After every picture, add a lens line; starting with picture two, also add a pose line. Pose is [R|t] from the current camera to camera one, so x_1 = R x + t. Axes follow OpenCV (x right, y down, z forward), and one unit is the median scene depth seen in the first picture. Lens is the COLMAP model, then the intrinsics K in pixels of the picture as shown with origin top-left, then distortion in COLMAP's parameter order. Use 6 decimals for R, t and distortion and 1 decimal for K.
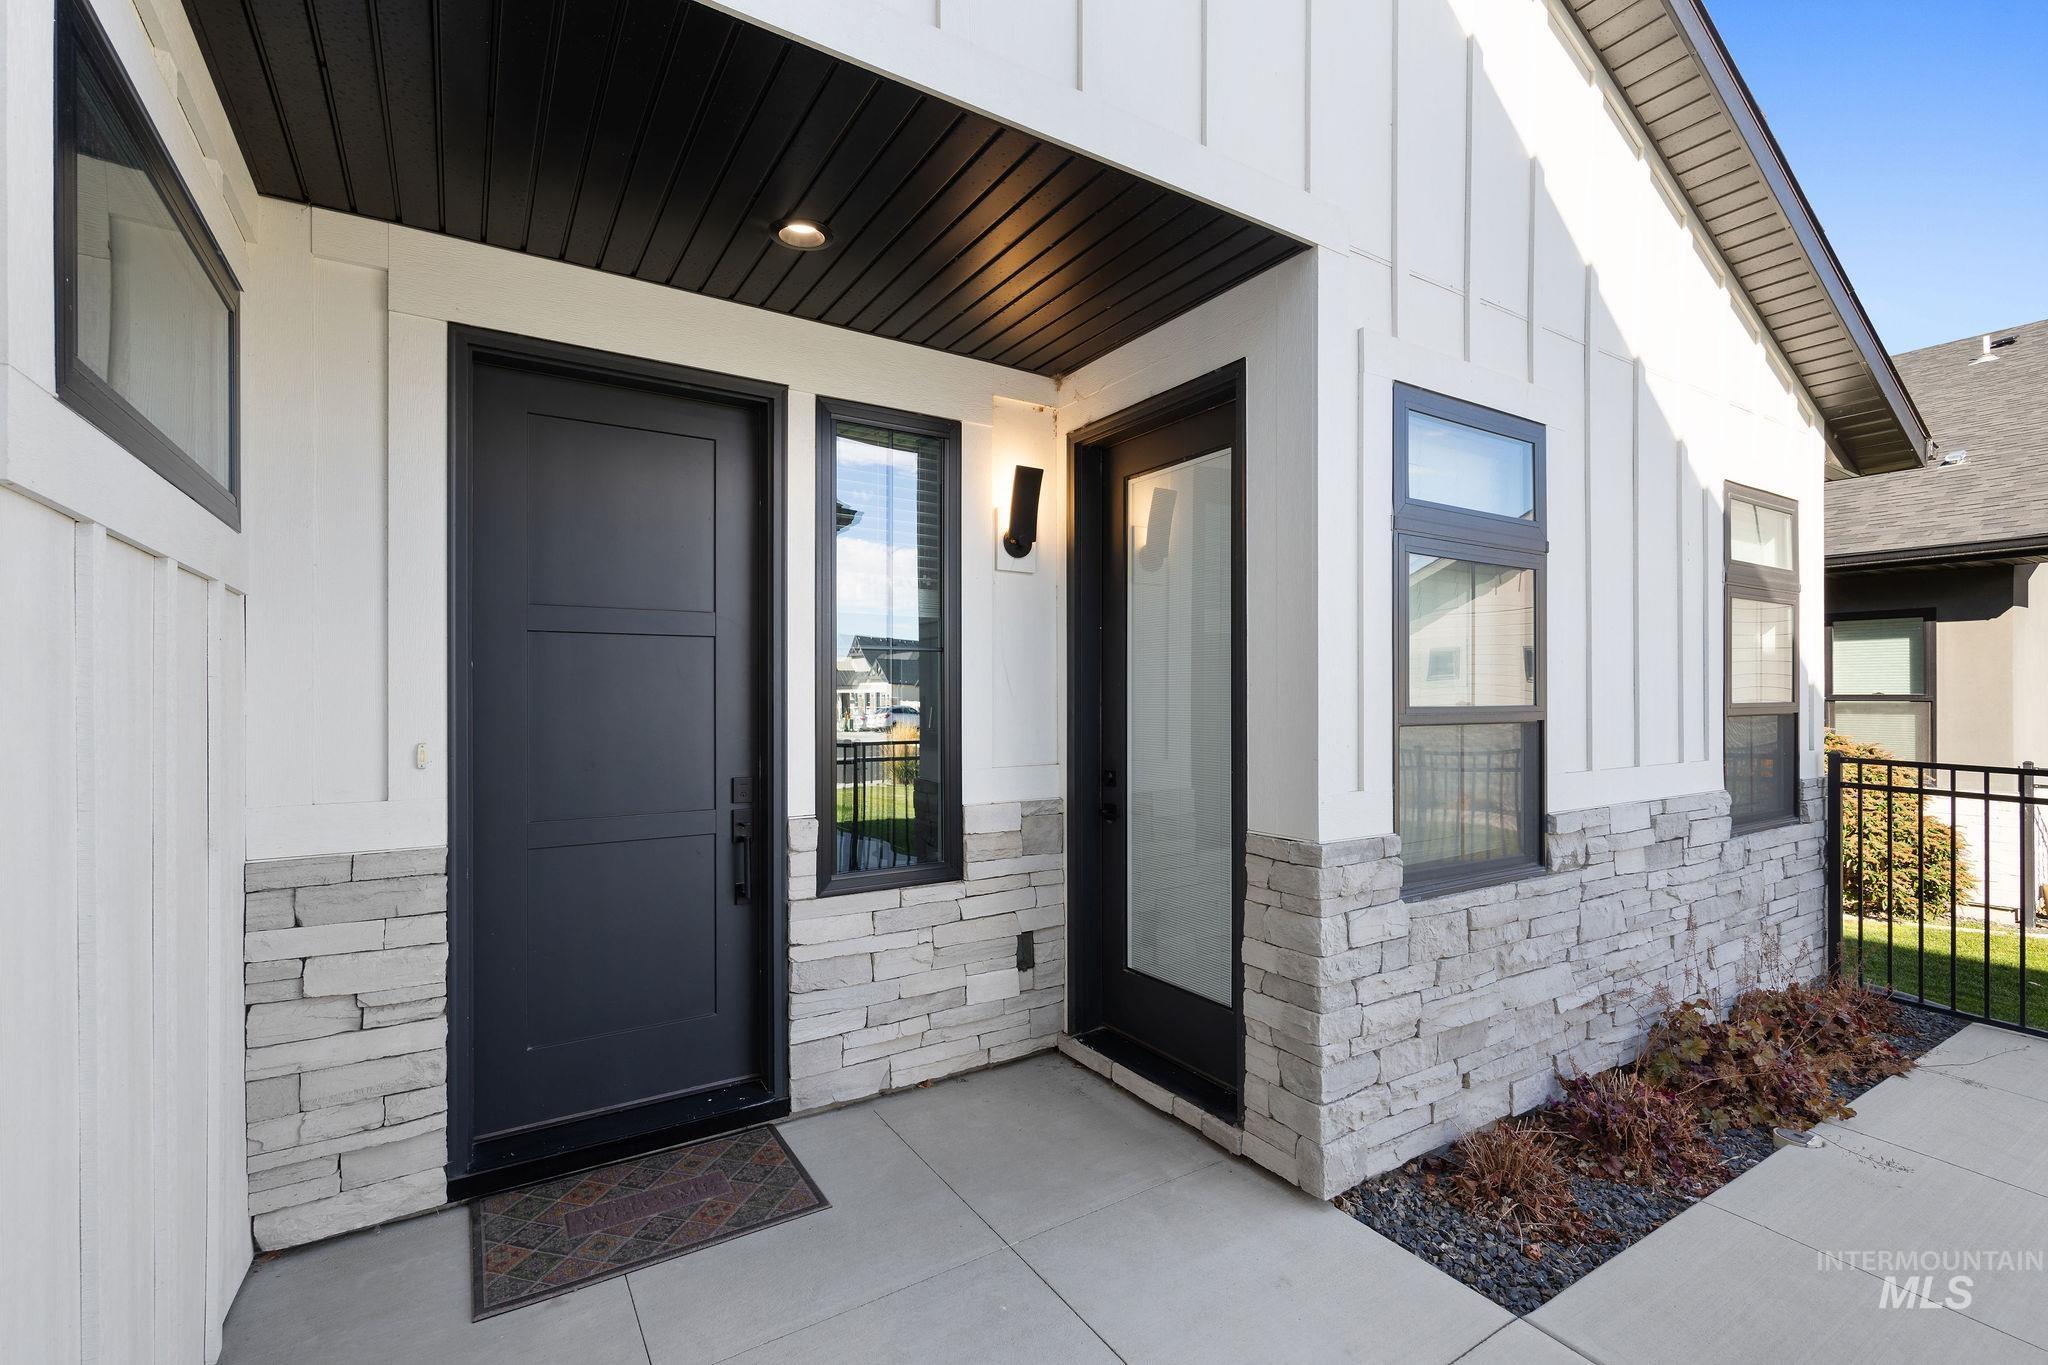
lens RADIAL K [[954.5, 0, 1024.0], [0, 954.5, 682.5], [0, 0, 1]] dist [0.012824, 0.000283]
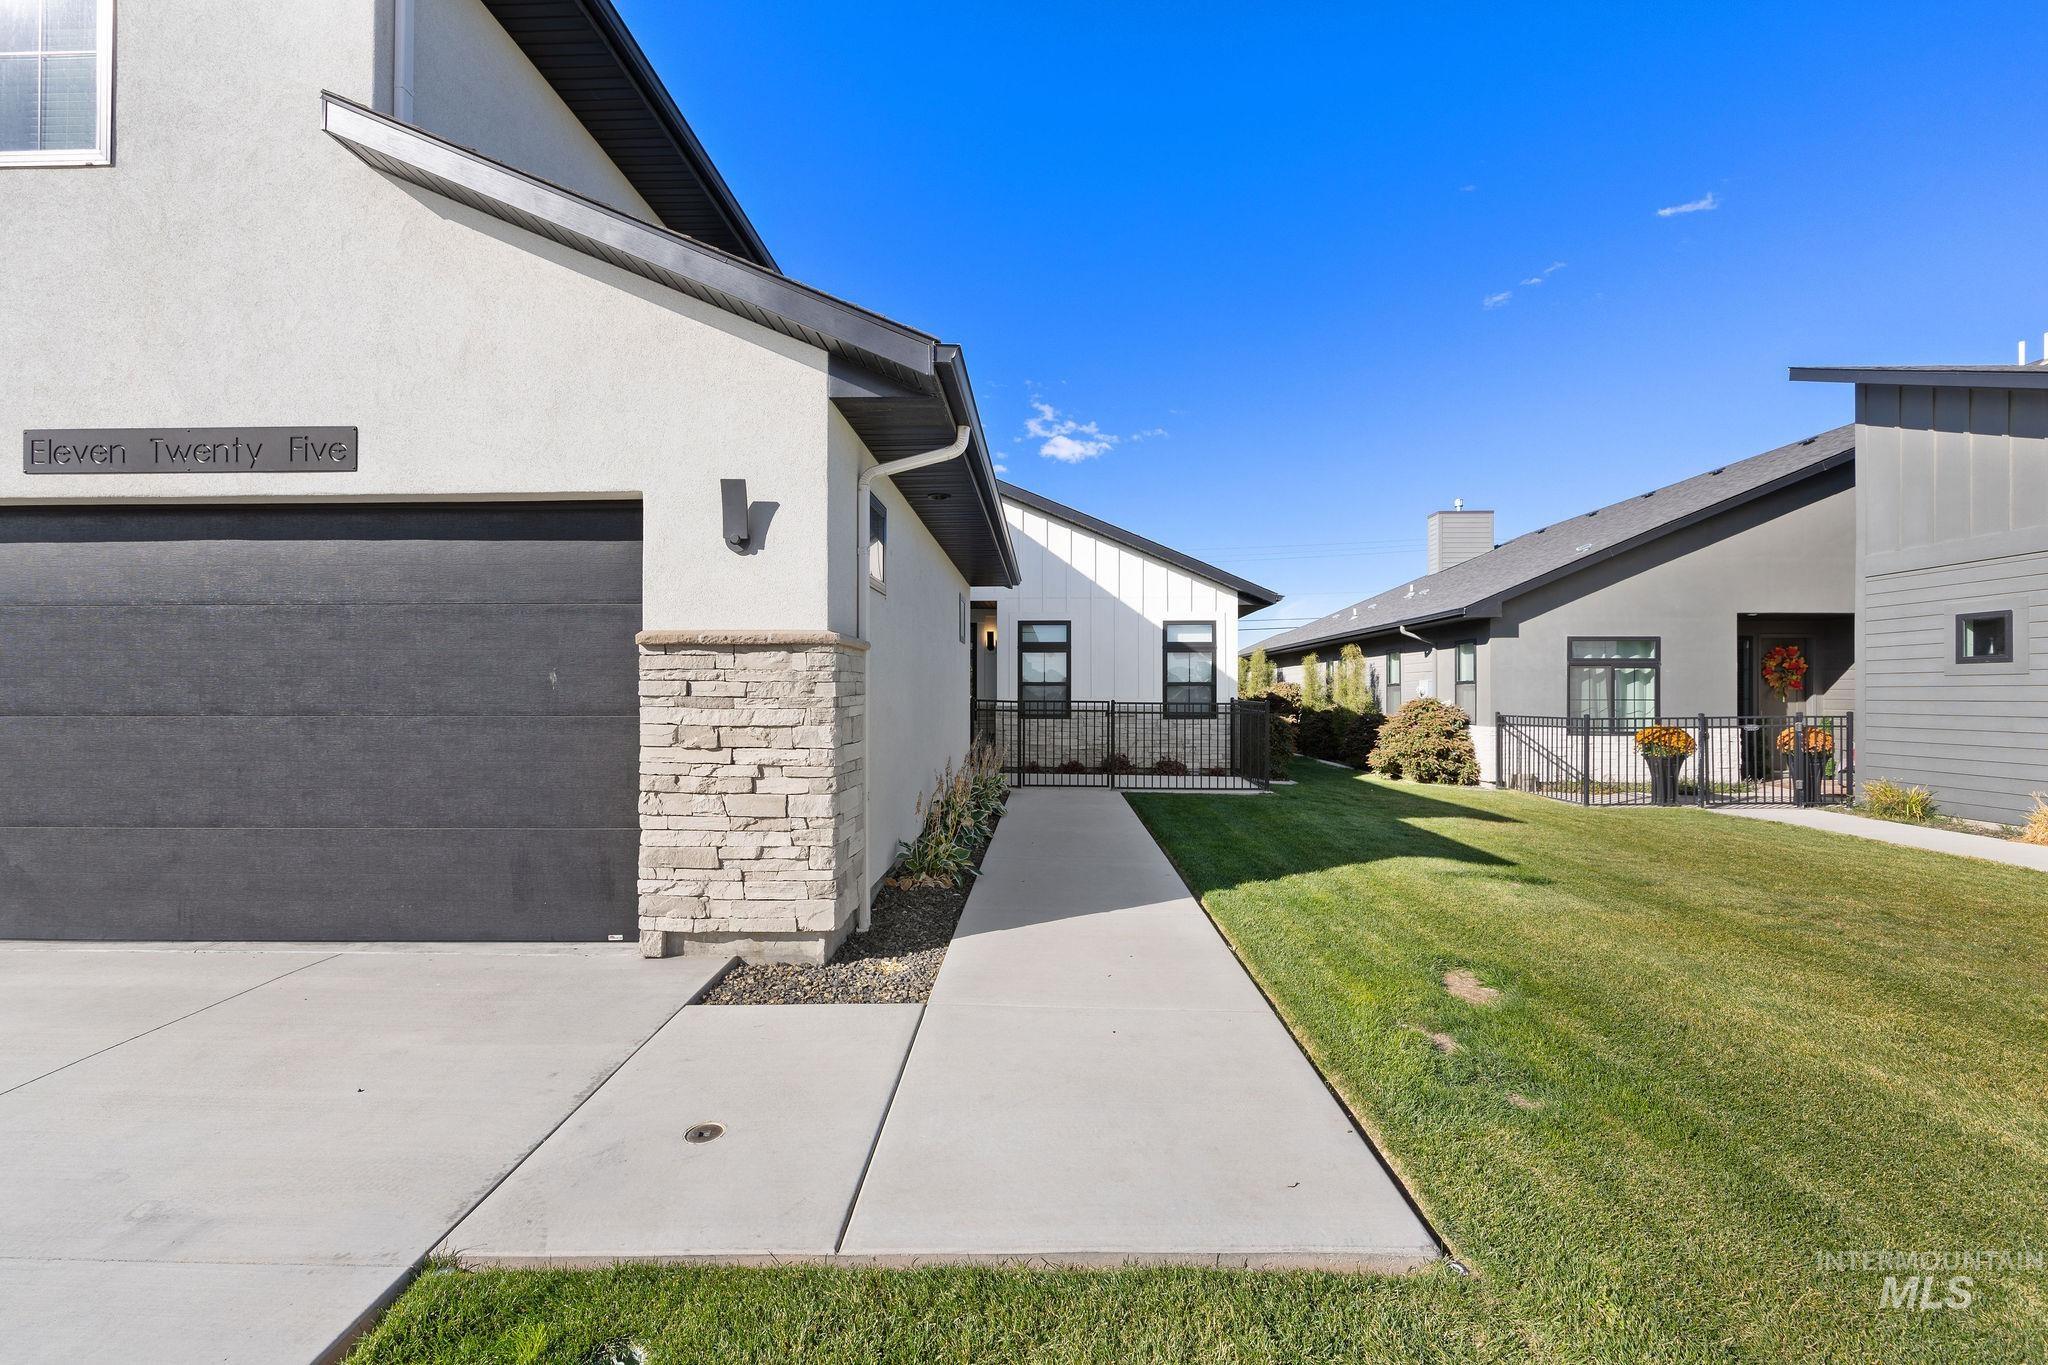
lens RADIAL K [[861.1, 0, 1032.3], [0, 861.1, 686.6], [0, 0, 1]] dist [0.001698, 0.000802]
pose [[0.798692, -0.003321, -0.601731, 3.015588], [0.004762, 0.999988, 0.000801, 0.047756], [0.601721, -0.003505, 0.798698, -2.542479]]
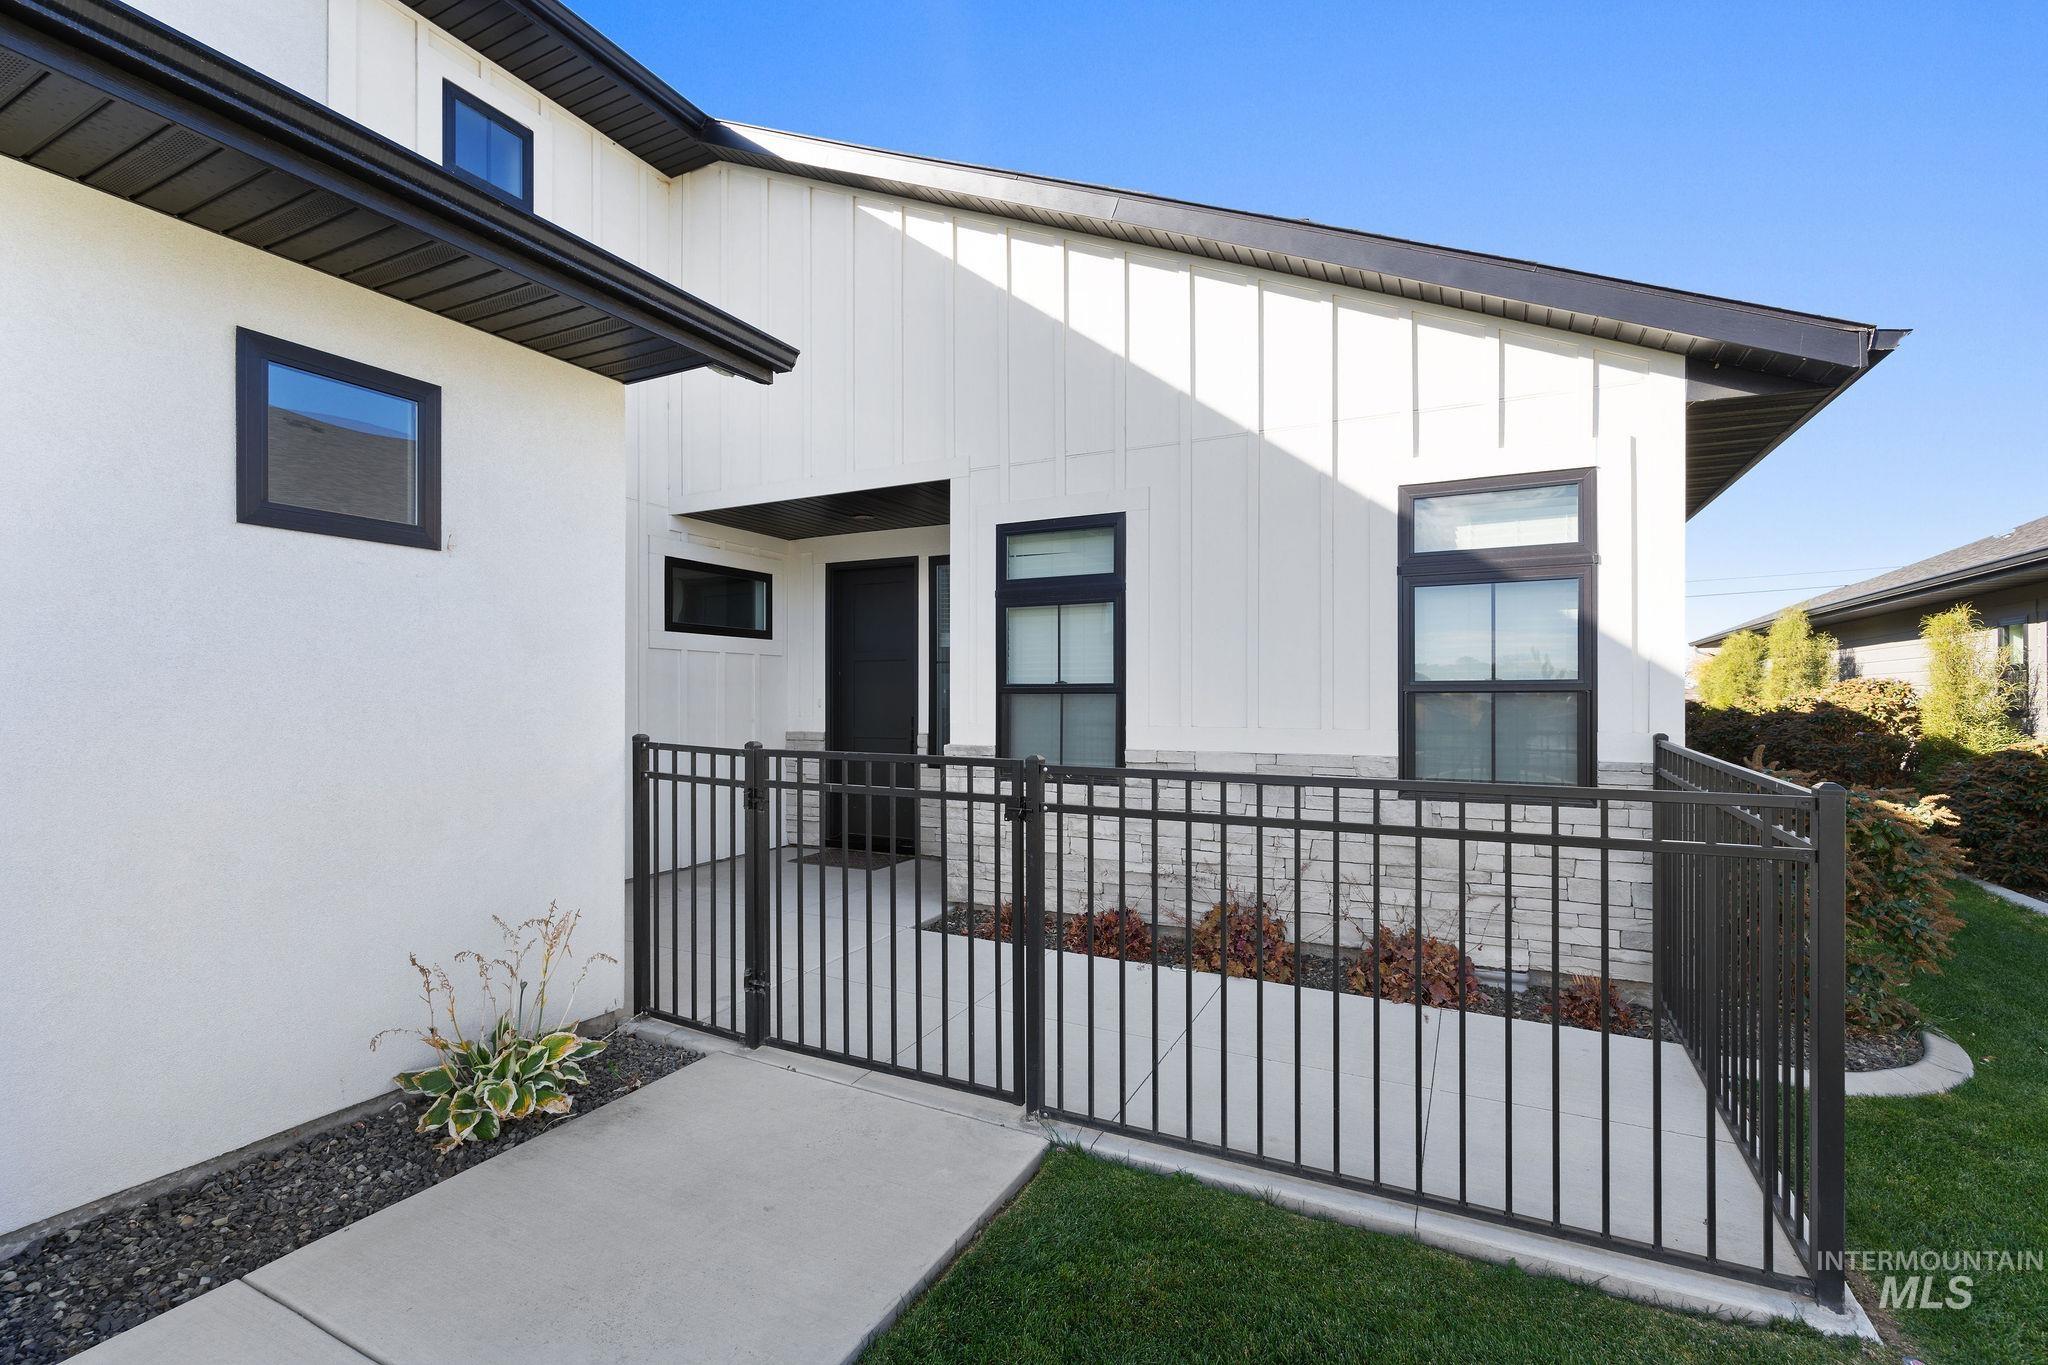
lens RADIAL K [[954.5, 0, 1024.0], [0, 954.5, 682.5], [0, 0, 1]] dist [0.012824, 0.000283]
pose [[0.486806, -0.013680, -0.873403, 1.960001], [0.011329, 0.999892, -0.009347, 0.037861], [0.873437, -0.005344, 0.486909, 0.050278]]
